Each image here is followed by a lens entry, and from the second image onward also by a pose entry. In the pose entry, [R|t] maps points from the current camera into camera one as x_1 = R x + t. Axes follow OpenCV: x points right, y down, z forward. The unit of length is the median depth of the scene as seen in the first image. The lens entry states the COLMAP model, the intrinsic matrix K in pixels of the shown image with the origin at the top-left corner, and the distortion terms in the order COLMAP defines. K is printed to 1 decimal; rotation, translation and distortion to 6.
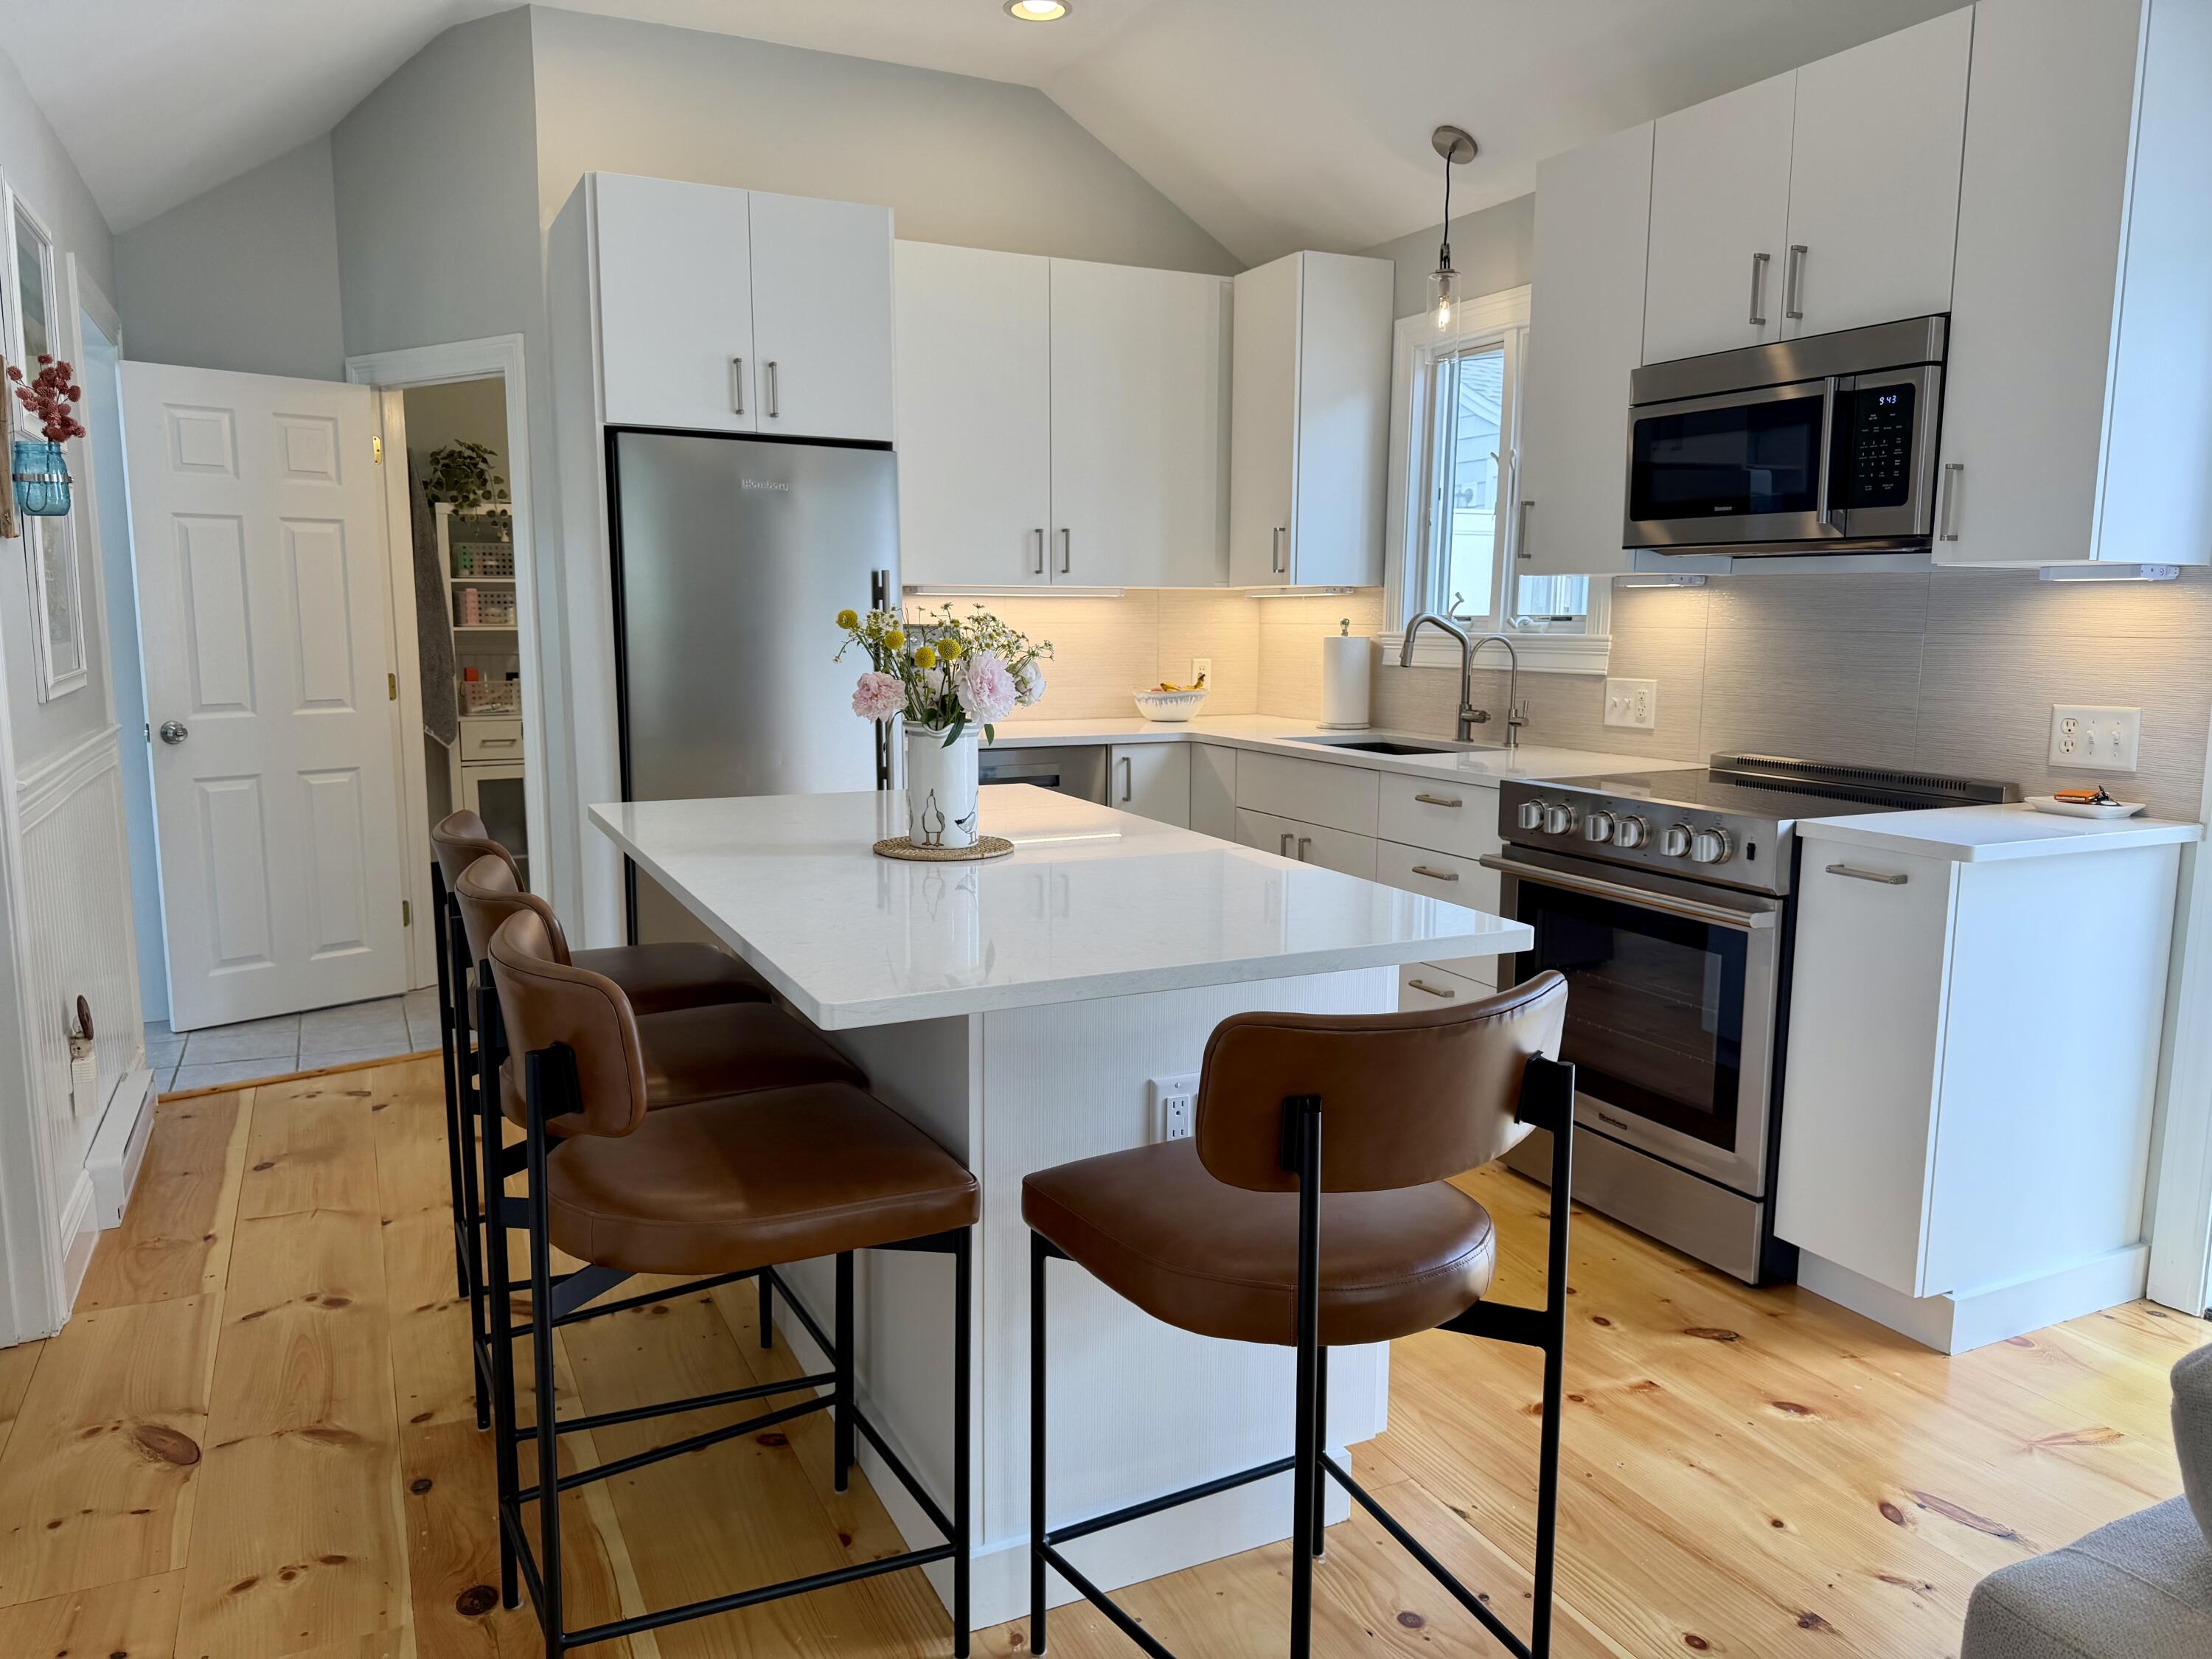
lens RADIAL K [[1580.4, 0, 1106.0], [0, 1580.4, 829.5], [0, 0, 1]] dist [0.007690, 0.002186]
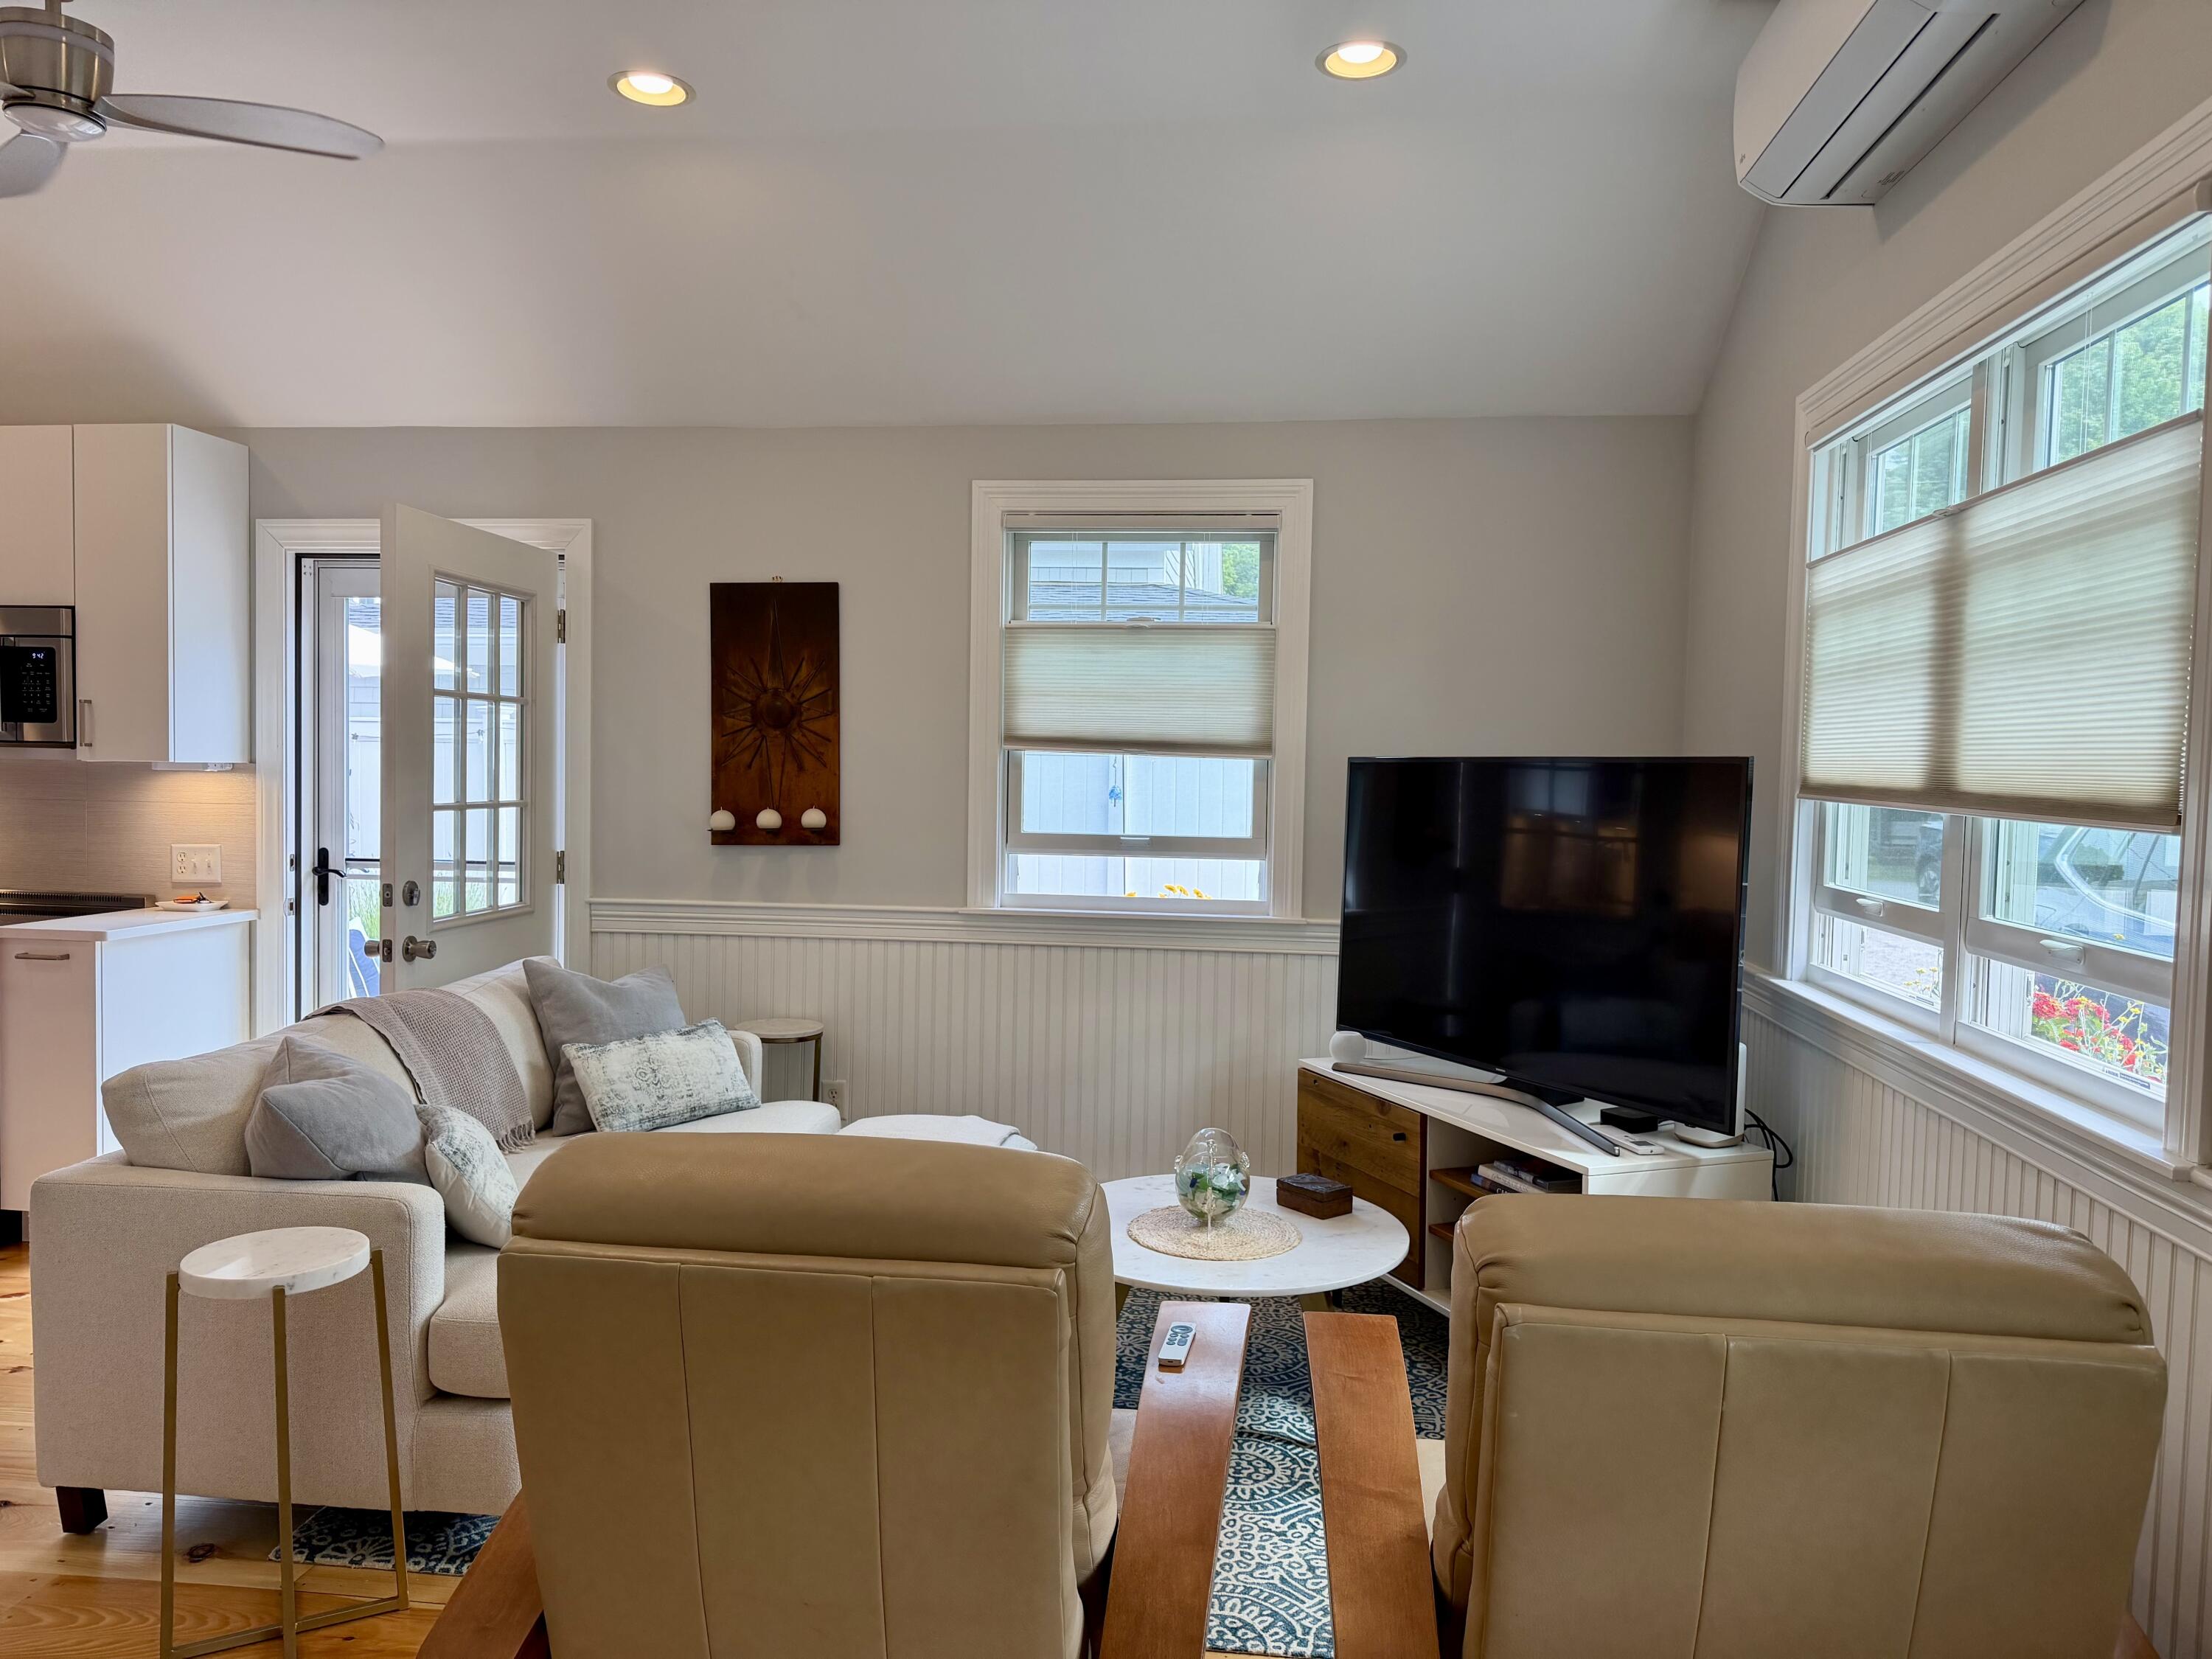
lens RADIAL K [[1524.9, 0, 1130.0], [0, 1524.9, 819.6], [0, 0, 1]] dist [0.031586, -0.041383]
pose [[0.532584, -0.029793, 0.845852, -0.216678], [0.102692, 0.994271, -0.029639, 0.045235], [-0.840124, 0.102648, 0.532593, -0.692669]]
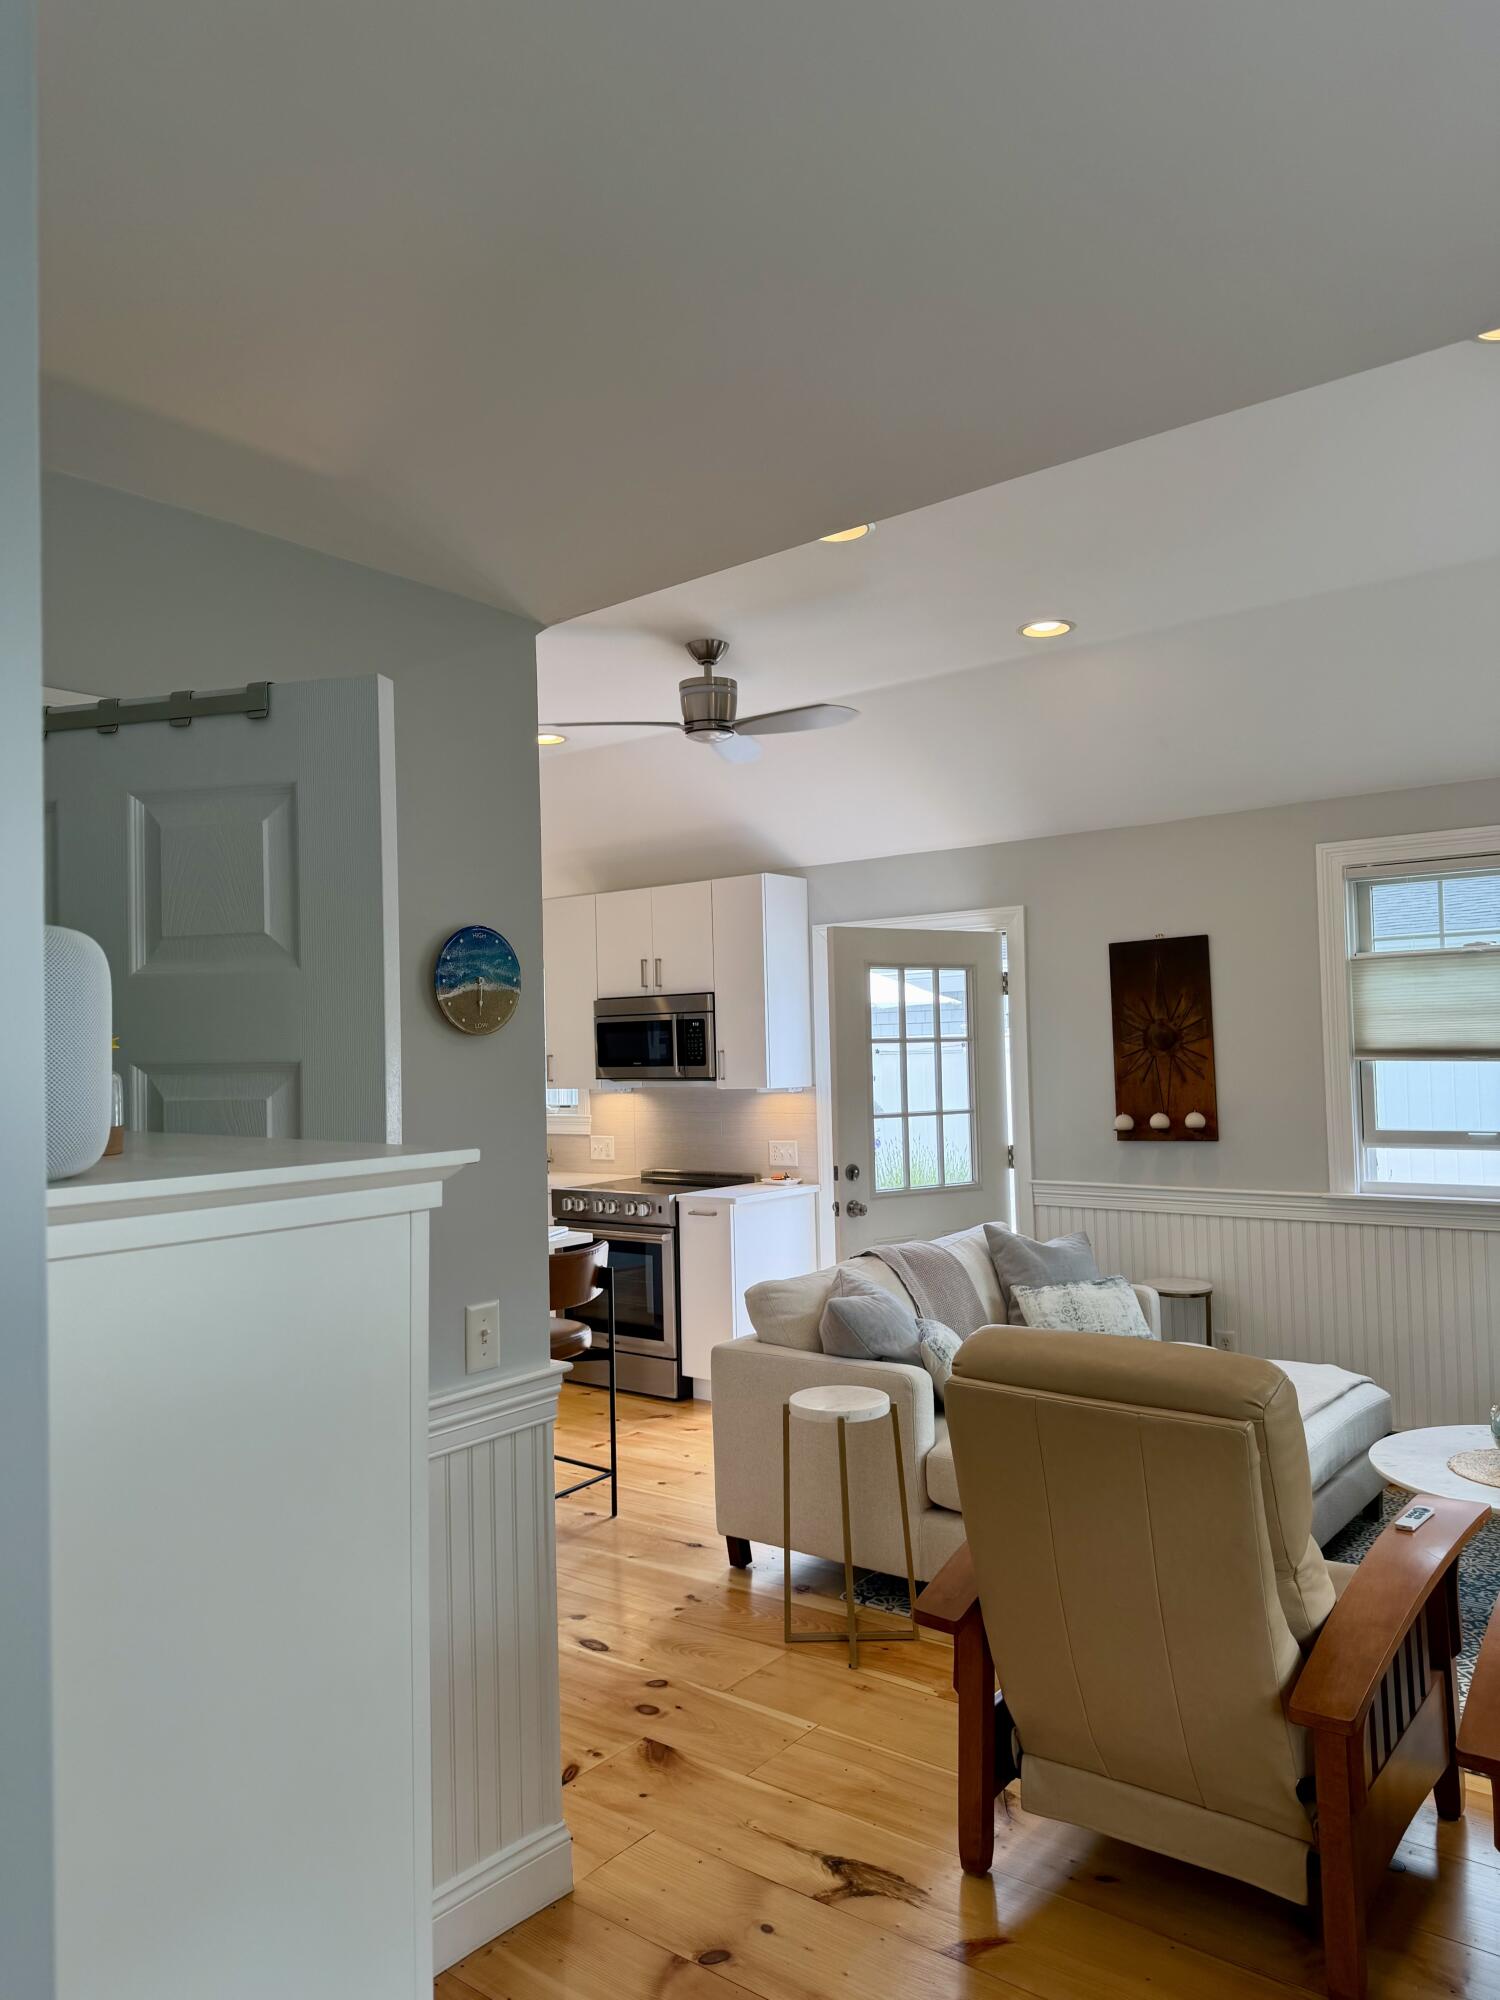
lens RADIAL K [[1398.8, 0, 750.0], [0, 1398.8, 1000.0], [0, 0, 1]] dist [0.168270, -0.274261]
pose [[0.900079, -0.016724, 0.435406, -0.393603], [0.093513, 0.983394, -0.155539, 0.044535], [-0.425574, 0.180713, 0.886696, -1.008358]]
